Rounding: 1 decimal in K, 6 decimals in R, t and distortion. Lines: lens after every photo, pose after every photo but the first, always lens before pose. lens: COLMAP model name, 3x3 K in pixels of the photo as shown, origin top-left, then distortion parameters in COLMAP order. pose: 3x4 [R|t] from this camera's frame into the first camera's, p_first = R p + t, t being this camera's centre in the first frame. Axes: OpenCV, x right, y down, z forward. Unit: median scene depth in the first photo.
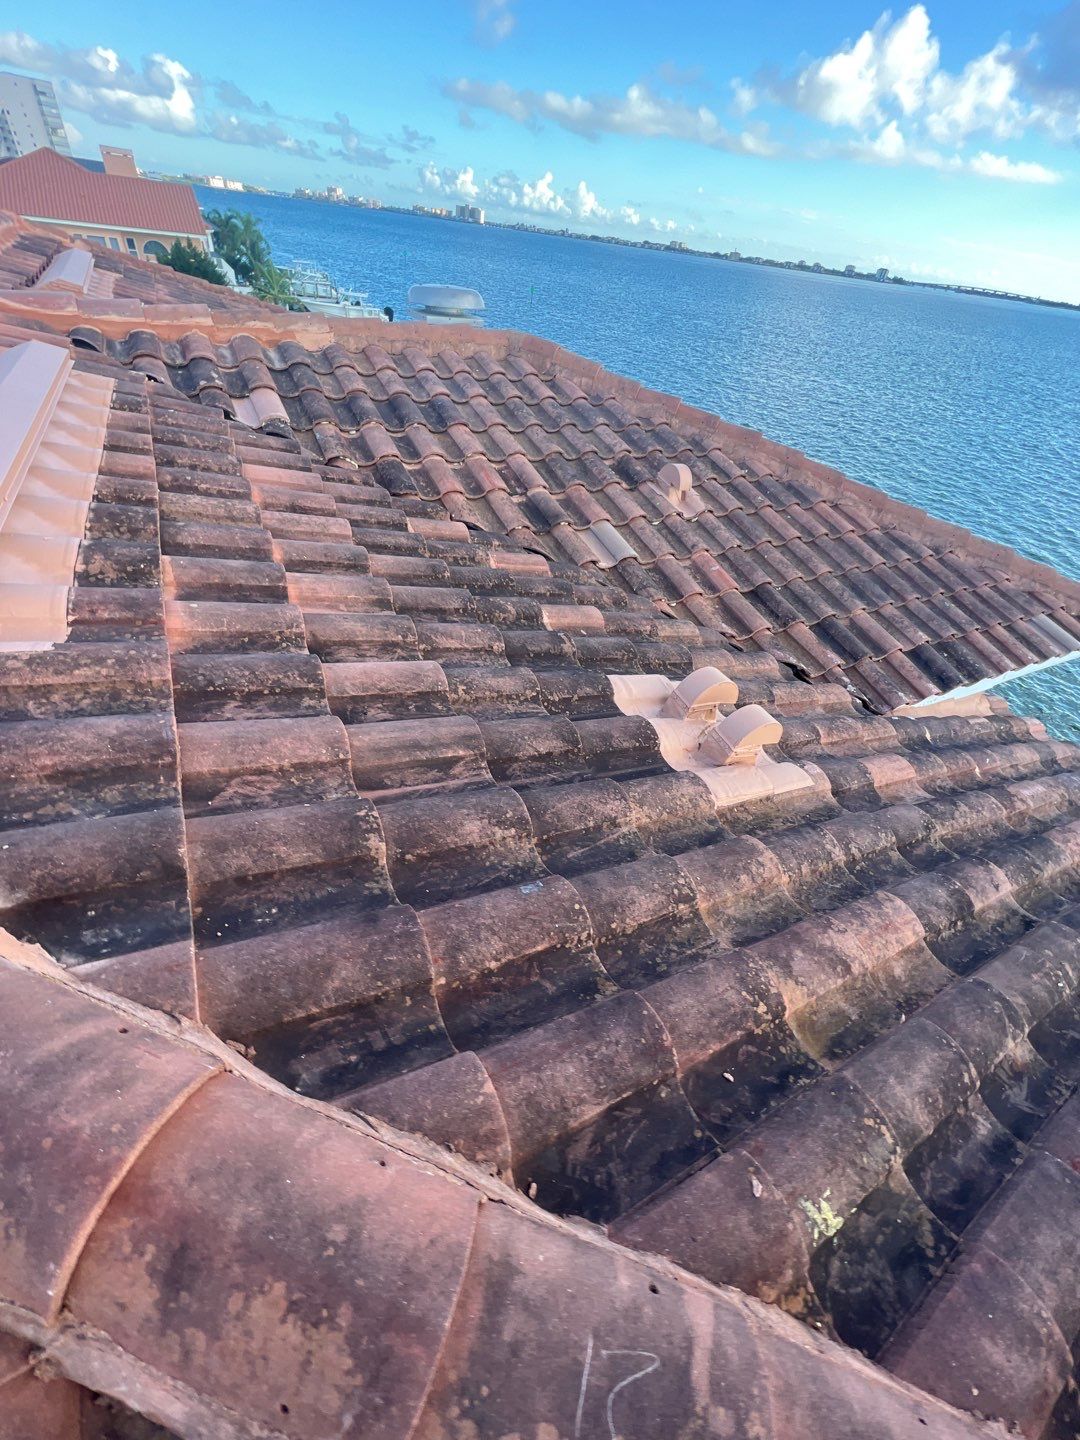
lens RADIAL K [[577.1, 0, 539.0], [0, 577.1, 719.3], [0, 0, 1]] dist [-0.002893, 0.000336]
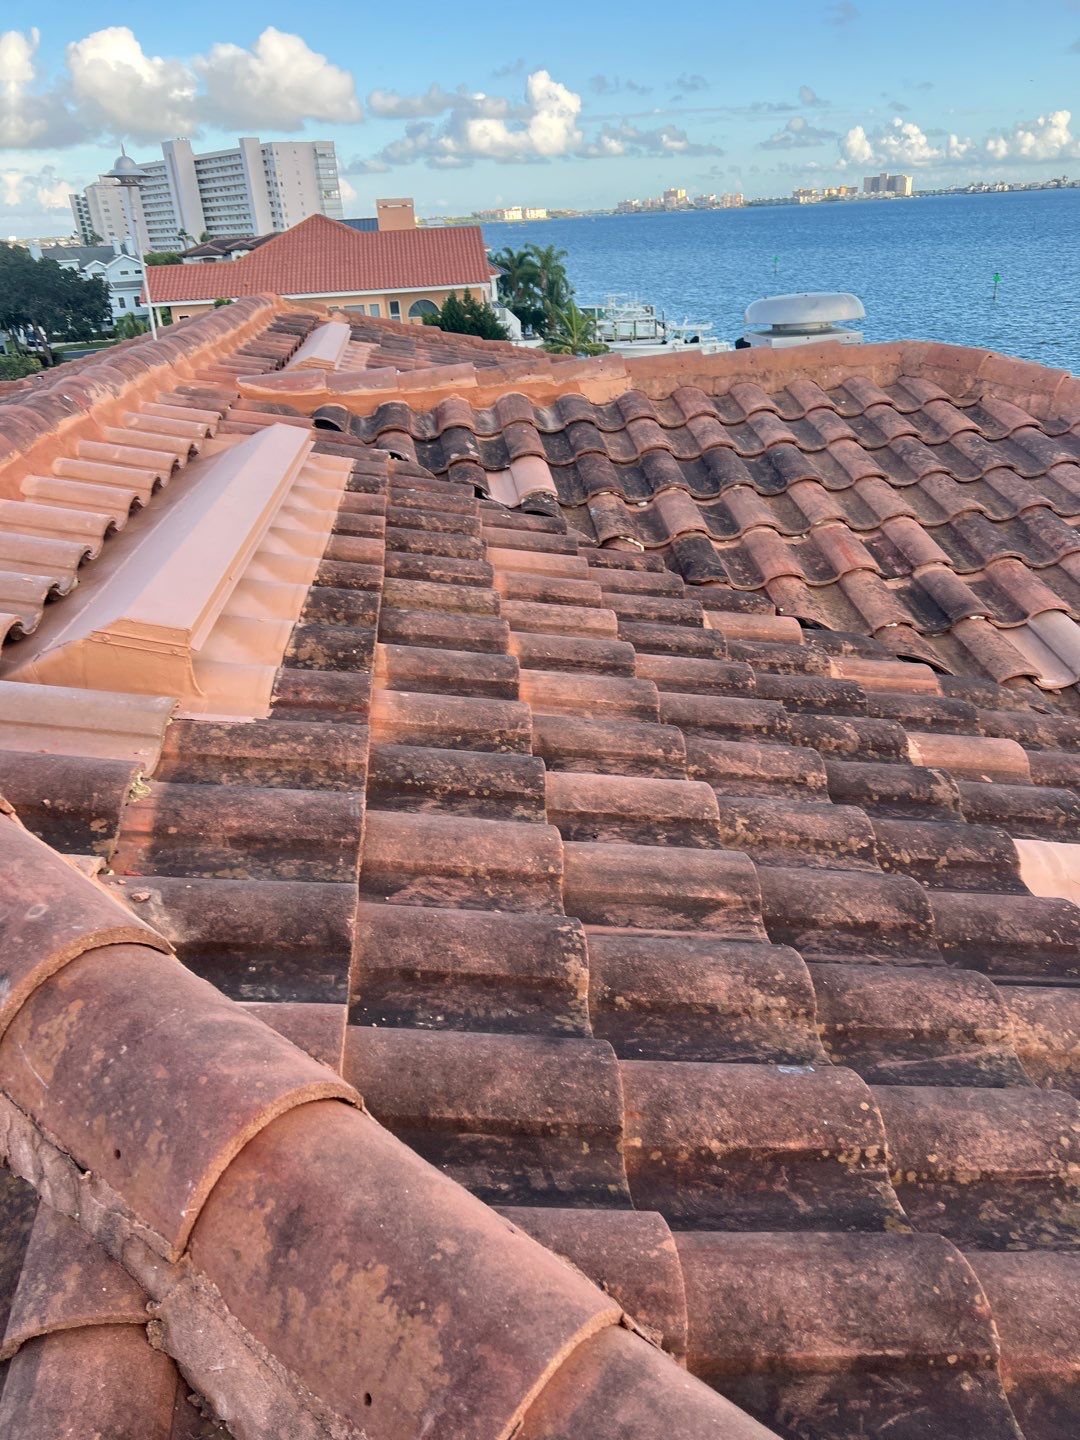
lens RADIAL K [[1090.5, 0, 561.3], [0, 1090.5, 724.1], [0, 0, 1]] dist [0.076027, -0.113030]
pose [[0.926502, 0.000975, -0.376287, 0.148640], [-0.105386, 0.960650, -0.256994, 0.187913], [0.361230, 0.277761, 0.890147, -0.218932]]
